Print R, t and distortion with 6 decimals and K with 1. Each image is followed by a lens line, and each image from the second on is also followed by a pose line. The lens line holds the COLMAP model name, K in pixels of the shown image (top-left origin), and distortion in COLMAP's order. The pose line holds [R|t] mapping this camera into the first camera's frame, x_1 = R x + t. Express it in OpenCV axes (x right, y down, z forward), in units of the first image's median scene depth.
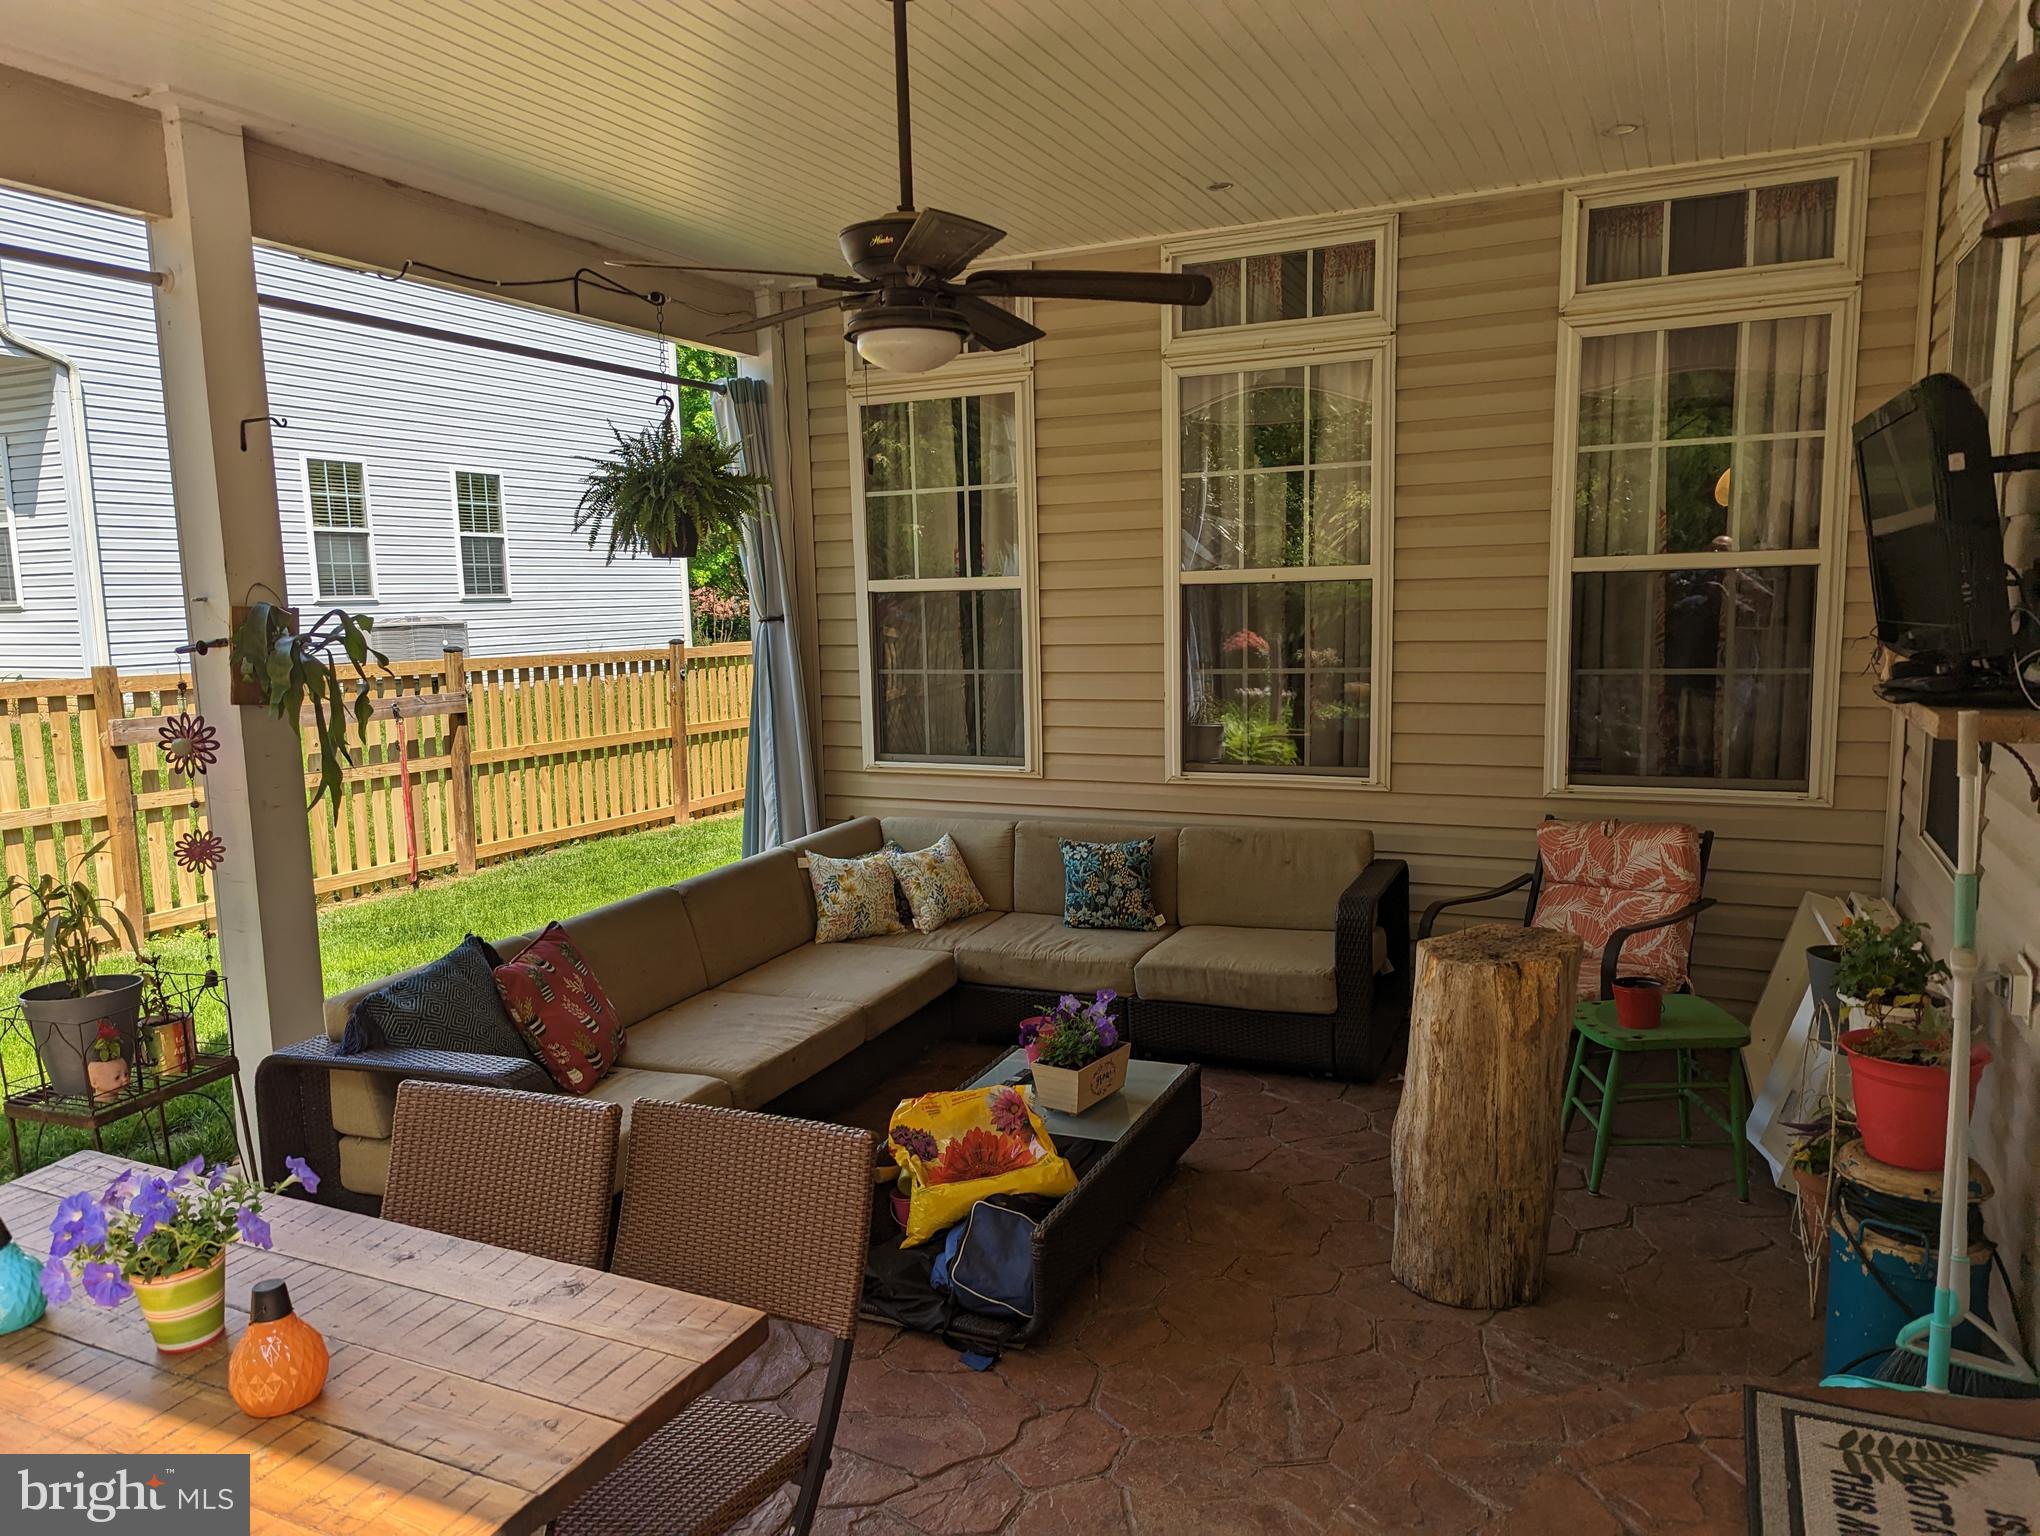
lens RADIAL K [[1424.2, 0, 1007.6], [0, 1424.2, 768.6], [0, 0, 1]] dist [0.077354, -0.075422]
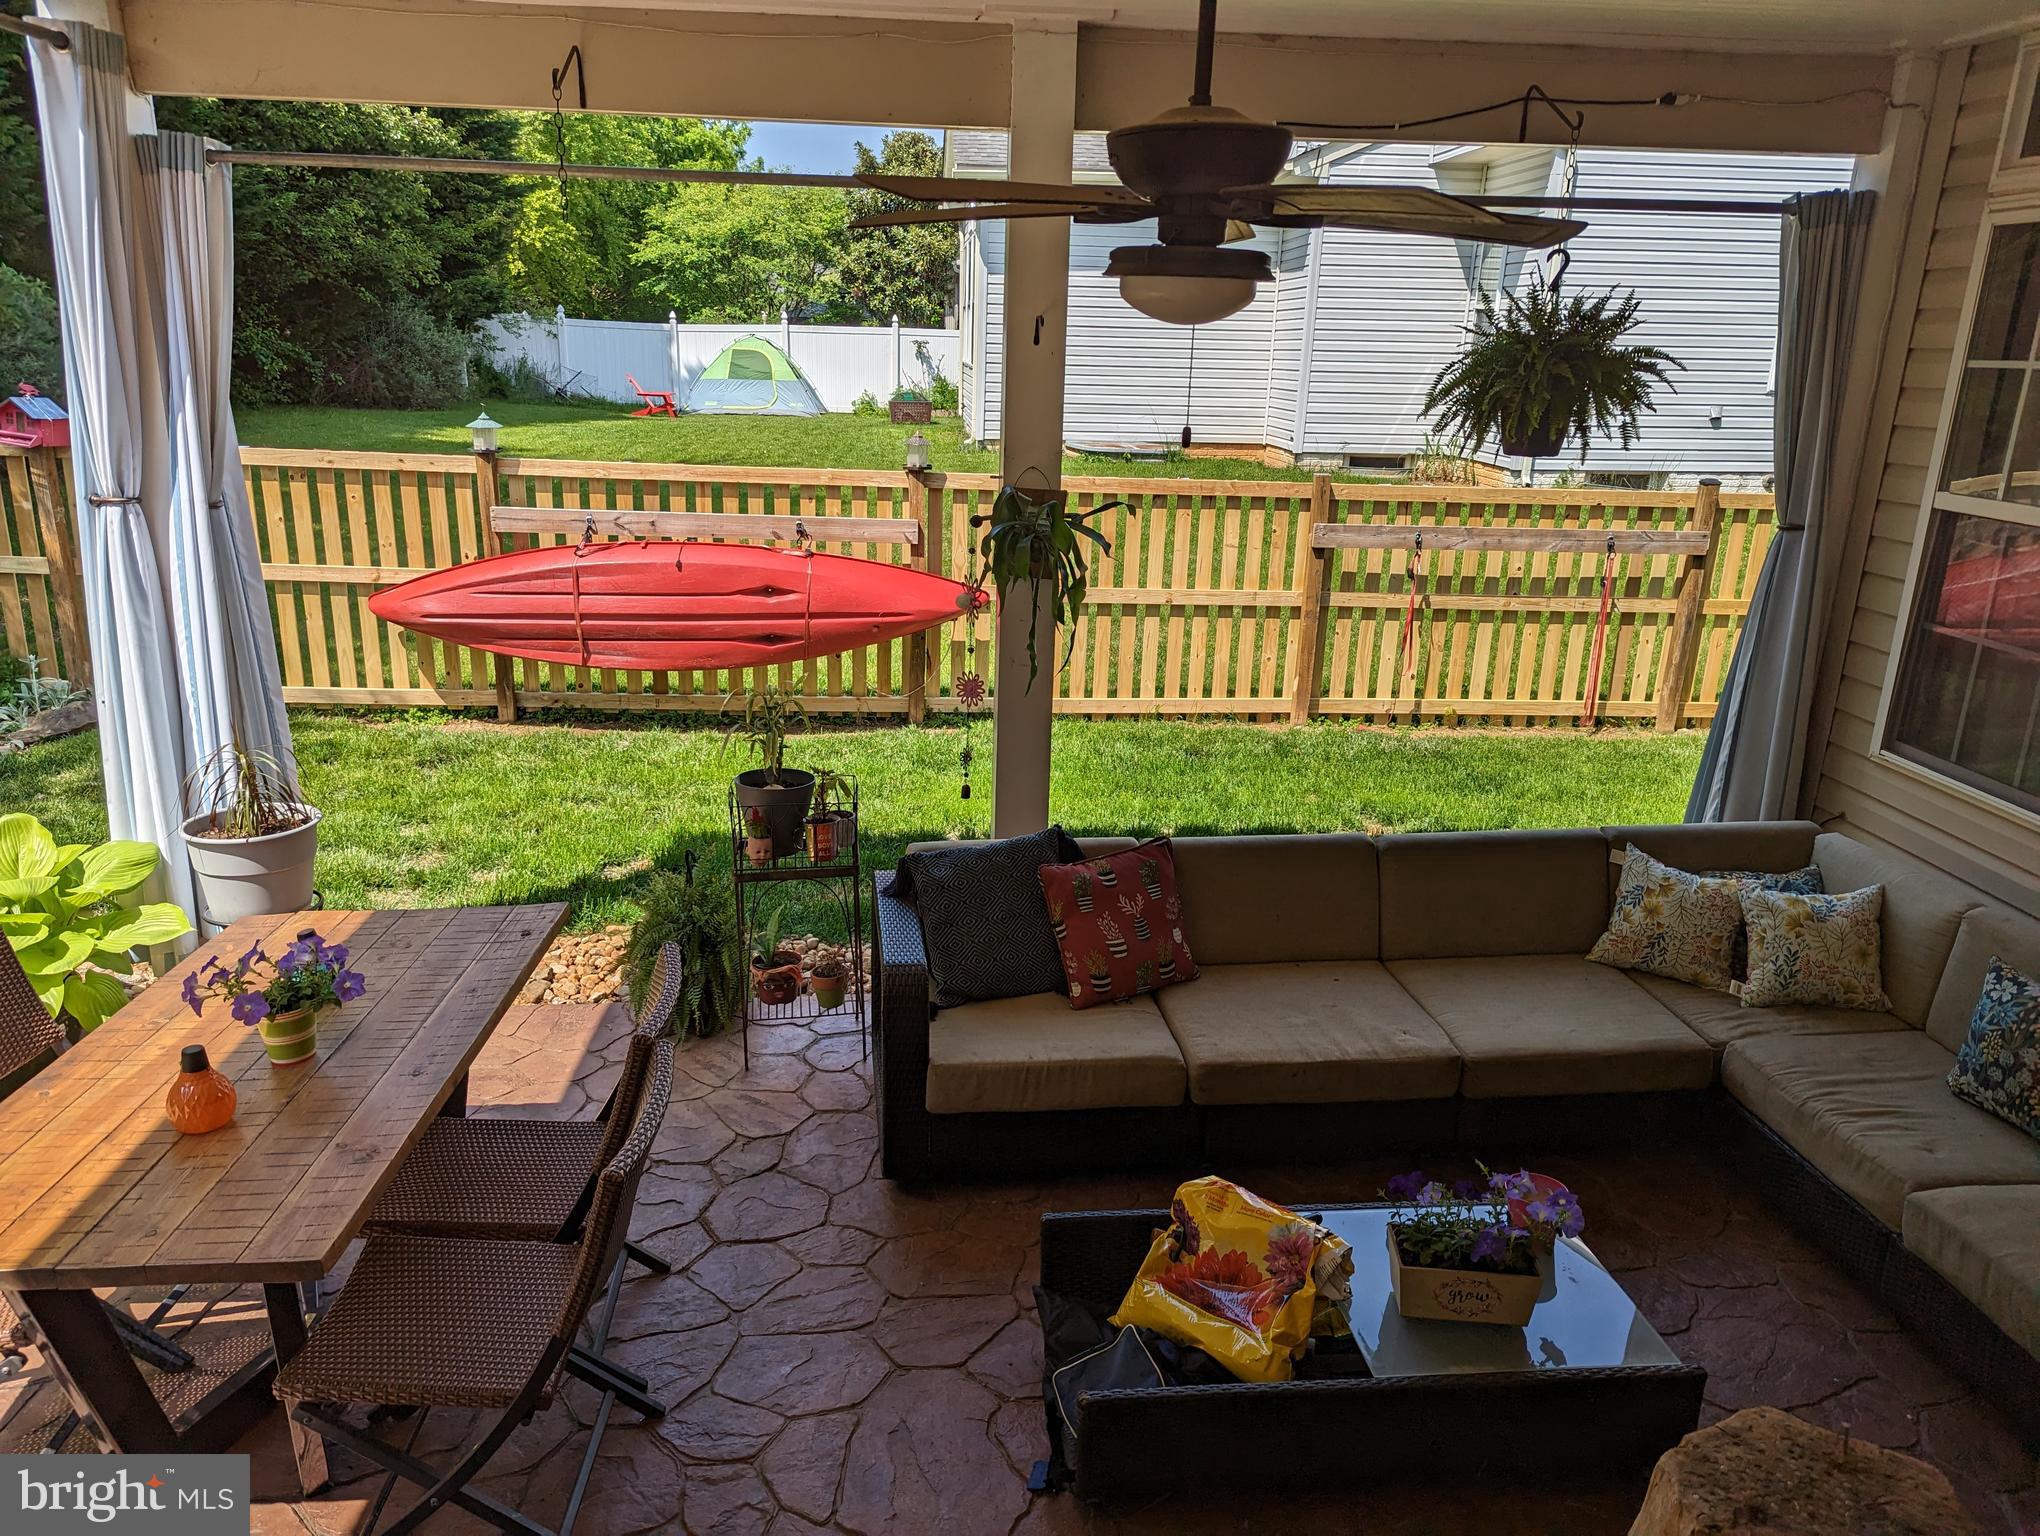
lens RADIAL K [[1442.6, 0, 1016.1], [0, 1442.6, 775.2], [0, 0, 1]] dist [0.064608, -0.070269]
pose [[0.487835, 0.289175, -0.823647, 0.300501], [-0.141705, 0.957255, 0.252154, -0.116150], [0.861357, -0.006294, 0.507961, 0.269157]]
